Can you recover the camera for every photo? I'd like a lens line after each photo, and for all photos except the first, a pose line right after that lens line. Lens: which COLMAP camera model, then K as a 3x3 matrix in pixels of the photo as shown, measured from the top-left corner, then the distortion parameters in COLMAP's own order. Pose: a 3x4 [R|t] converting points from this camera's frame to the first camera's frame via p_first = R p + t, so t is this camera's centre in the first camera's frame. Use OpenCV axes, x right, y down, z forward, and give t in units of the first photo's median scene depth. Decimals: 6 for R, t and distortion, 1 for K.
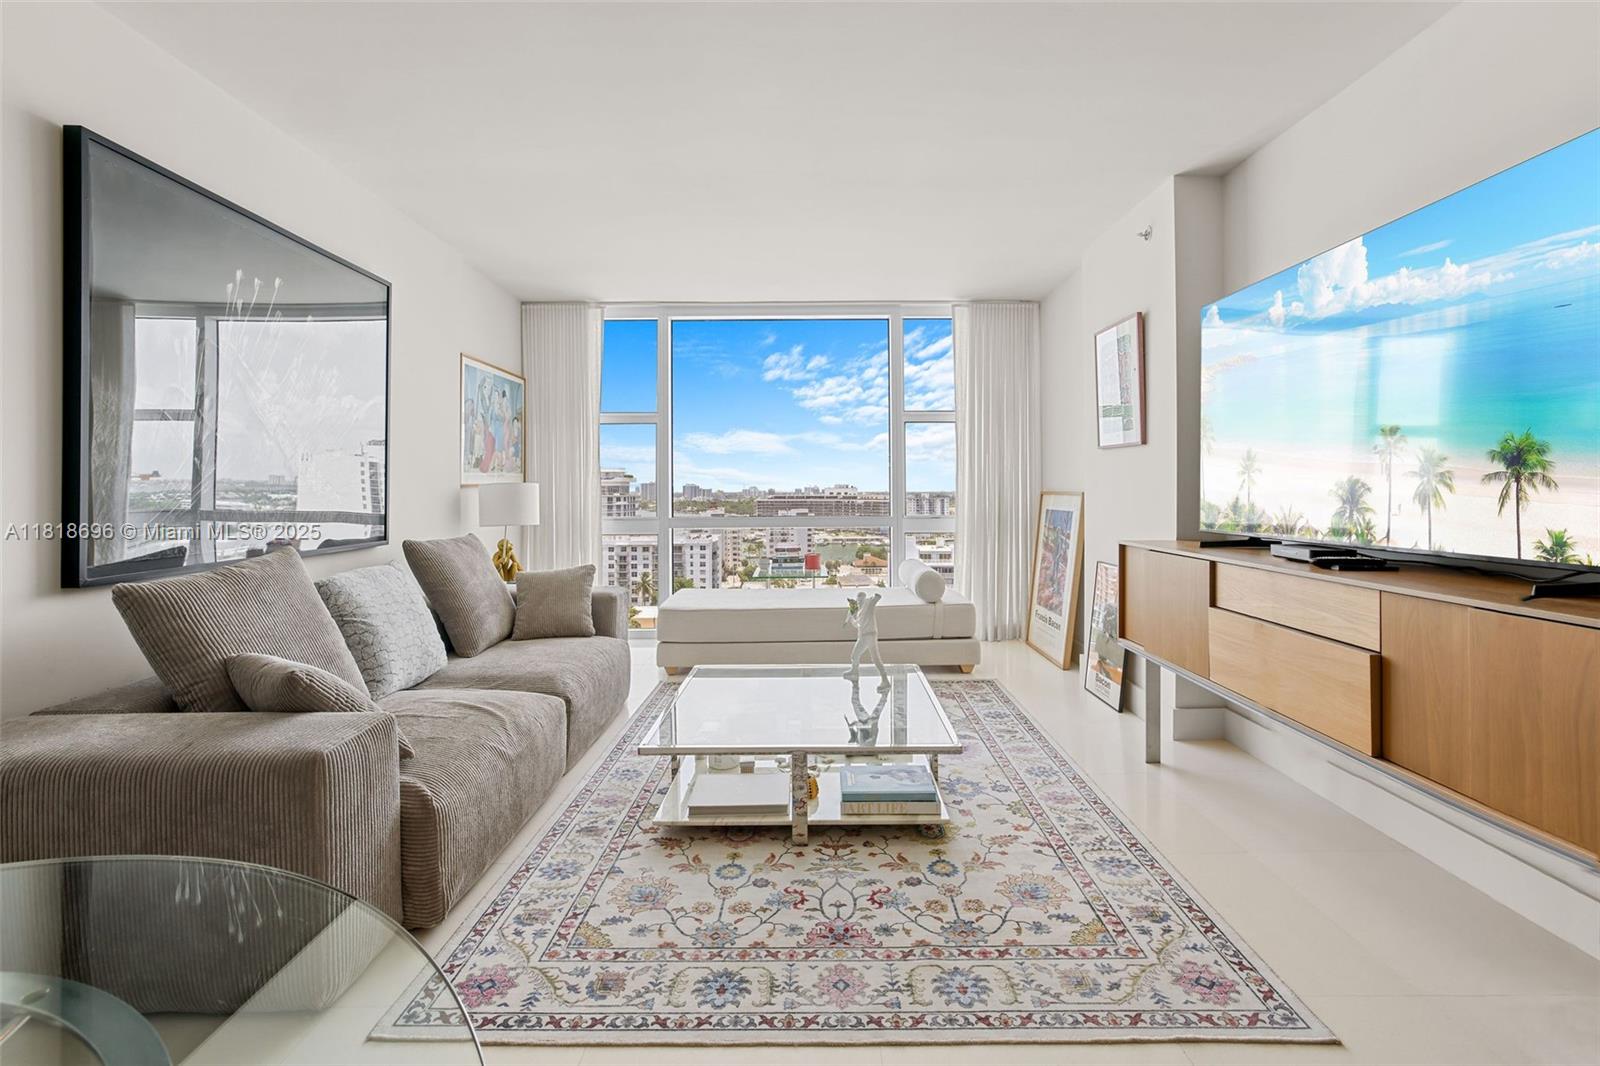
lens RADIAL K [[696.3, 0, 795.7], [0, 696.3, 490.8], [0, 0, 1]] dist [-0.034911, 0.014972]
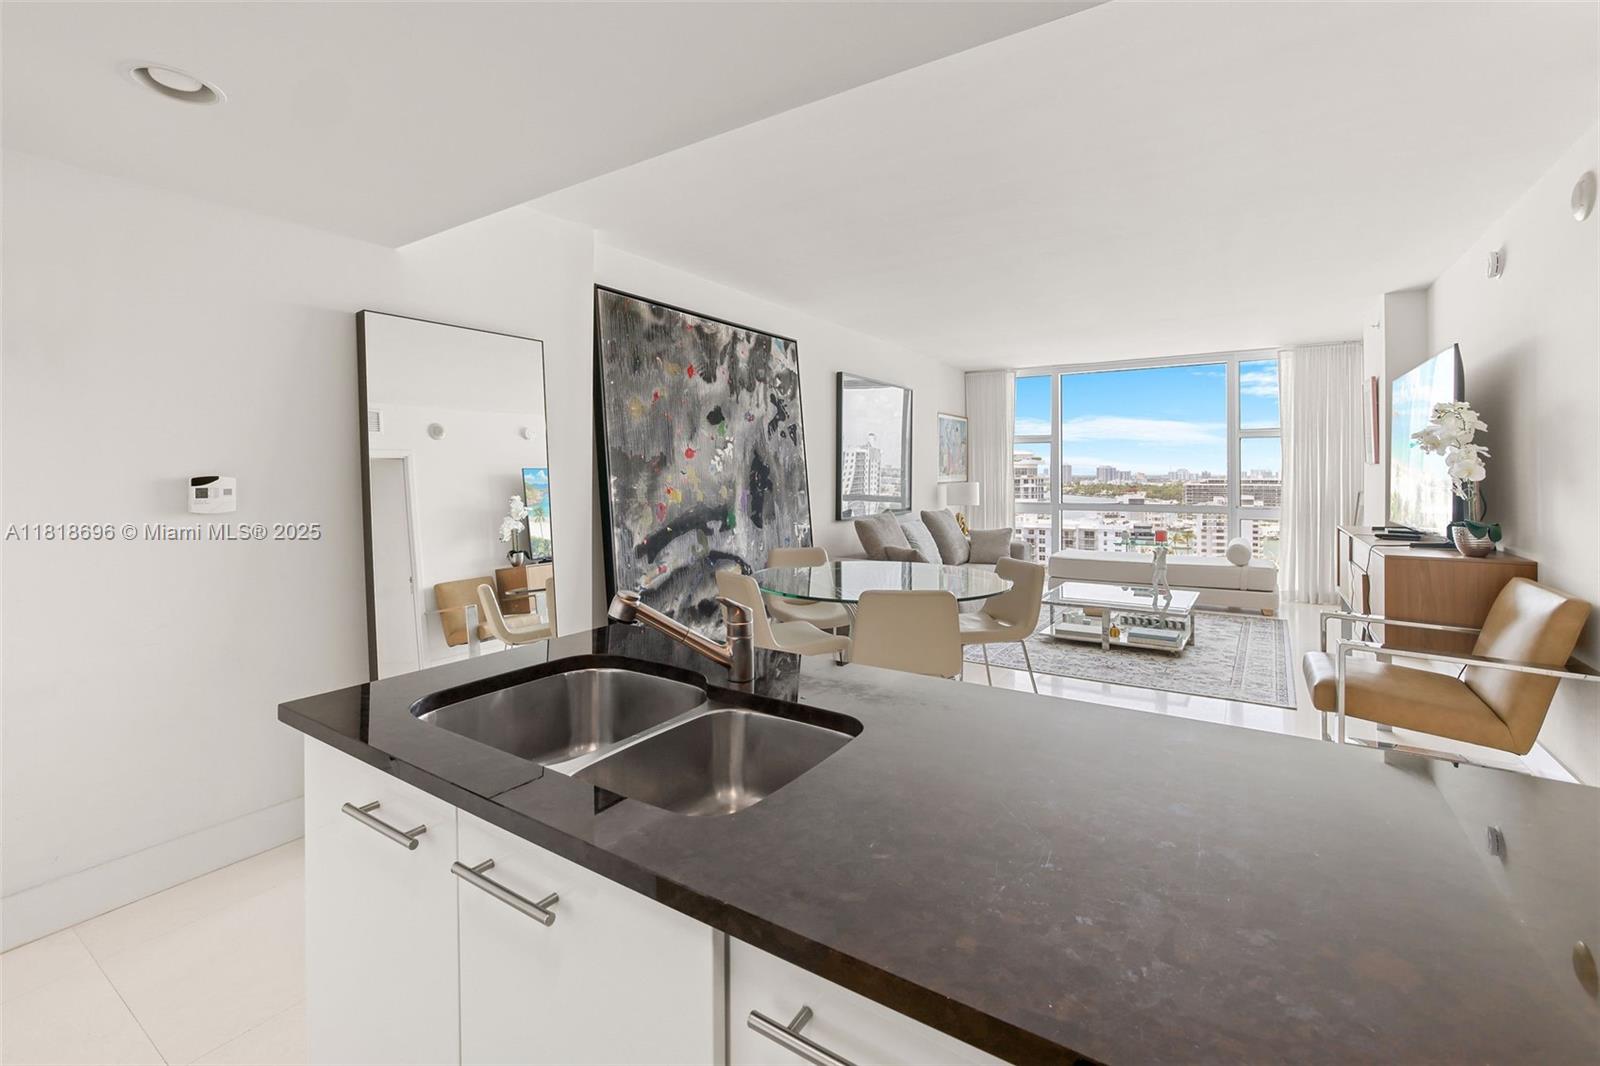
lens RADIAL K [[696.3, 0, 789.3], [0, 696.3, 475.7], [0, 0, 1]] dist [-0.034911, 0.014972]
pose [[0.836995, 0.006827, -0.547168, 0.250367], [-0.004124, 0.999972, 0.006168, -0.046102], [0.547195, -0.002906, 0.837000, -0.979407]]
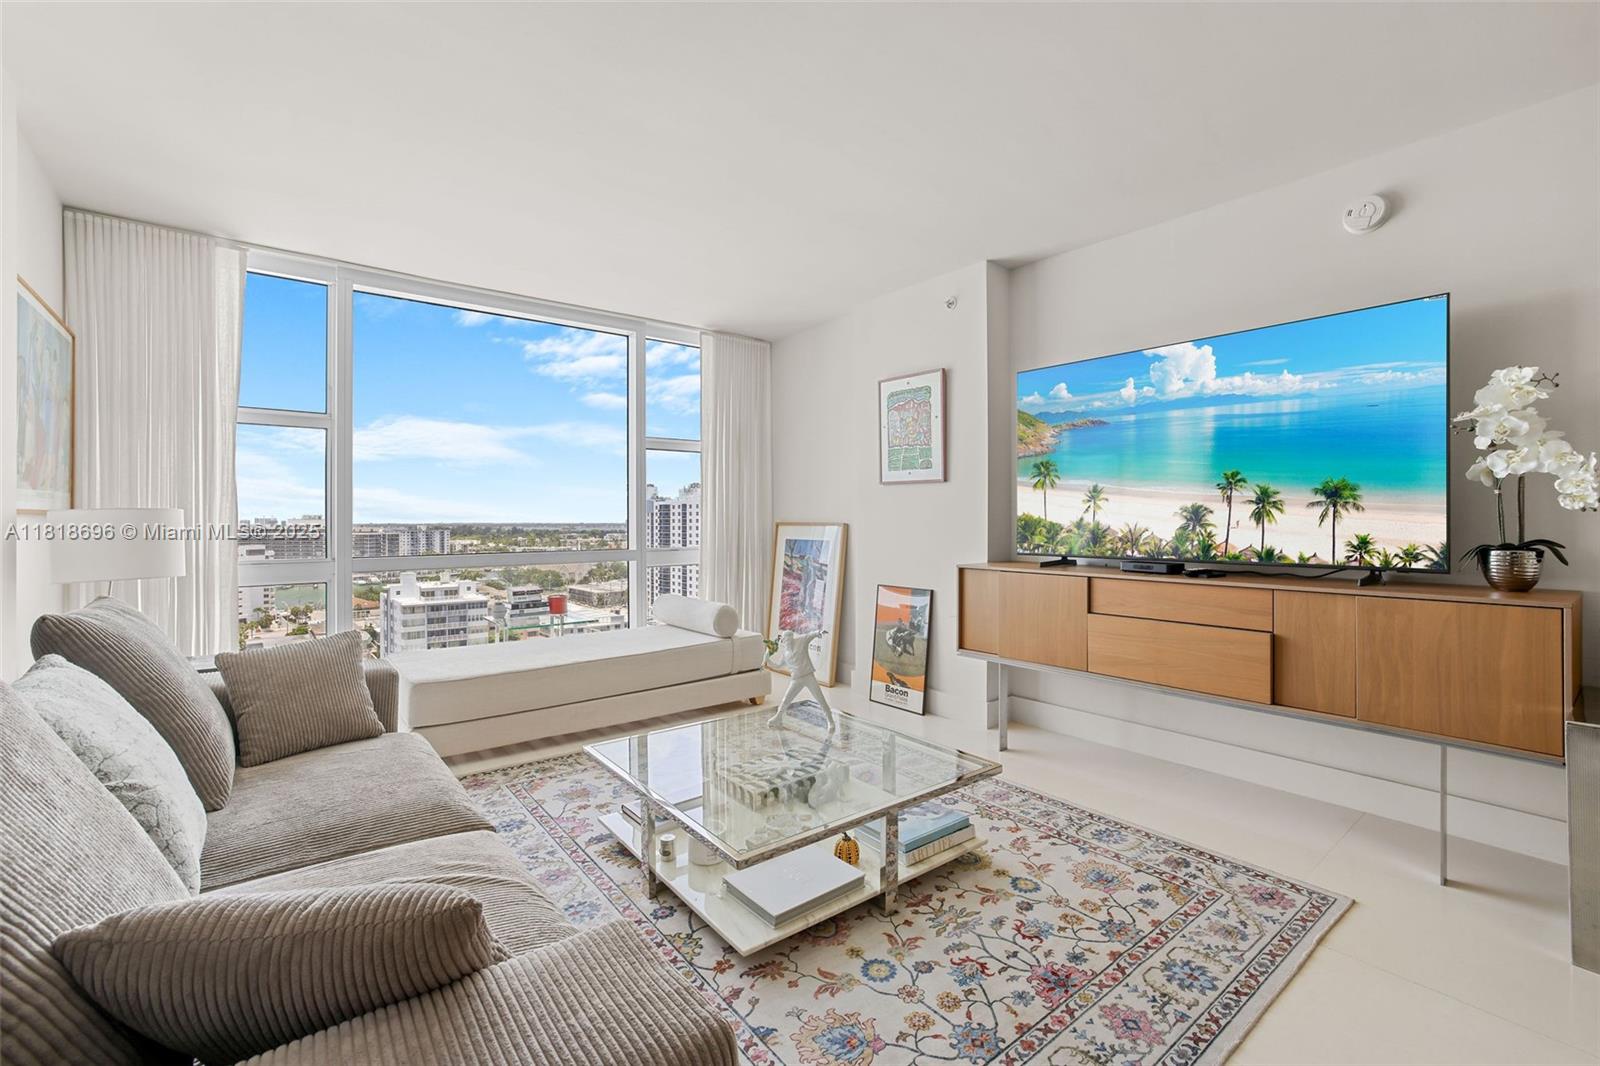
lens RADIAL K [[696.3, 0, 786.0], [0, 696.3, 509.3], [0, 0, 1]] dist [-0.034911, 0.014972]
pose [[0.783585, 0.012914, 0.621151, -0.447436], [-0.001207, 0.999814, -0.019264, 0.003157], [-0.621284, 0.014345, 0.783454, 0.254559]]
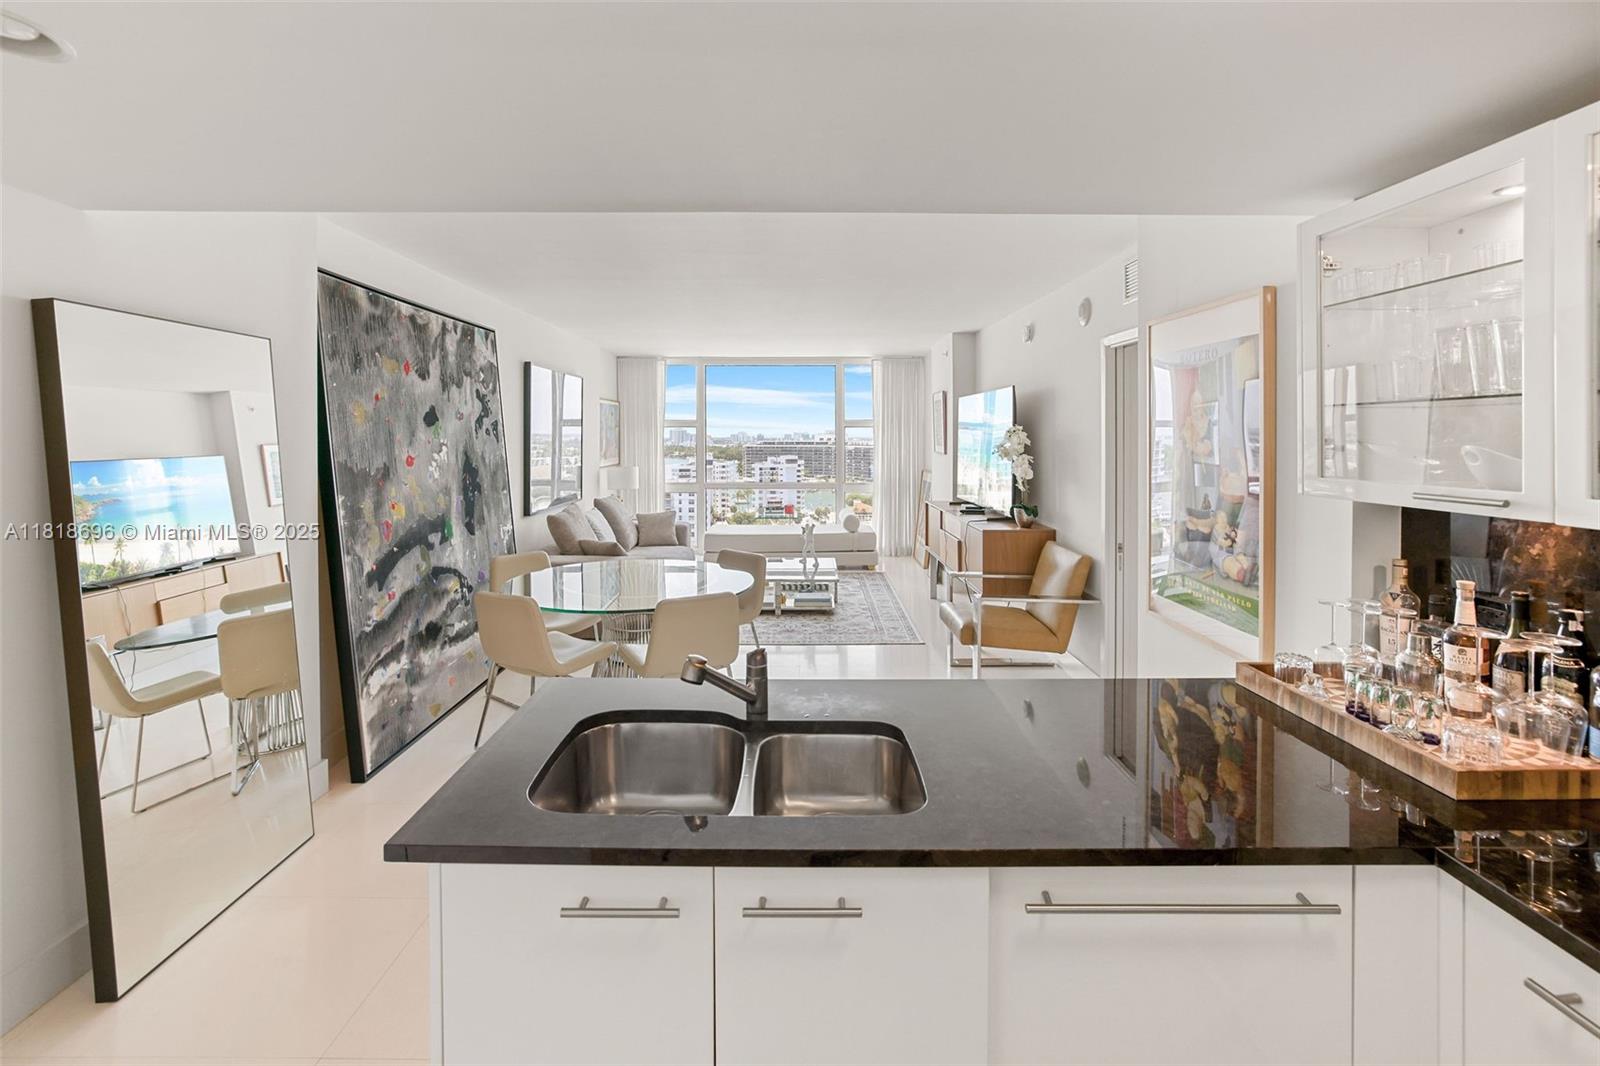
lens RADIAL K [[696.3, 0, 783.0], [0, 696.3, 444.8], [0, 0, 1]] dist [-0.034911, 0.014972]
pose [[0.999979, 0.006216, -0.001904, 0.017715], [-0.006194, 0.999919, 0.011107, -0.119347], [0.001972, -0.011095, 0.999937, -1.135851]]
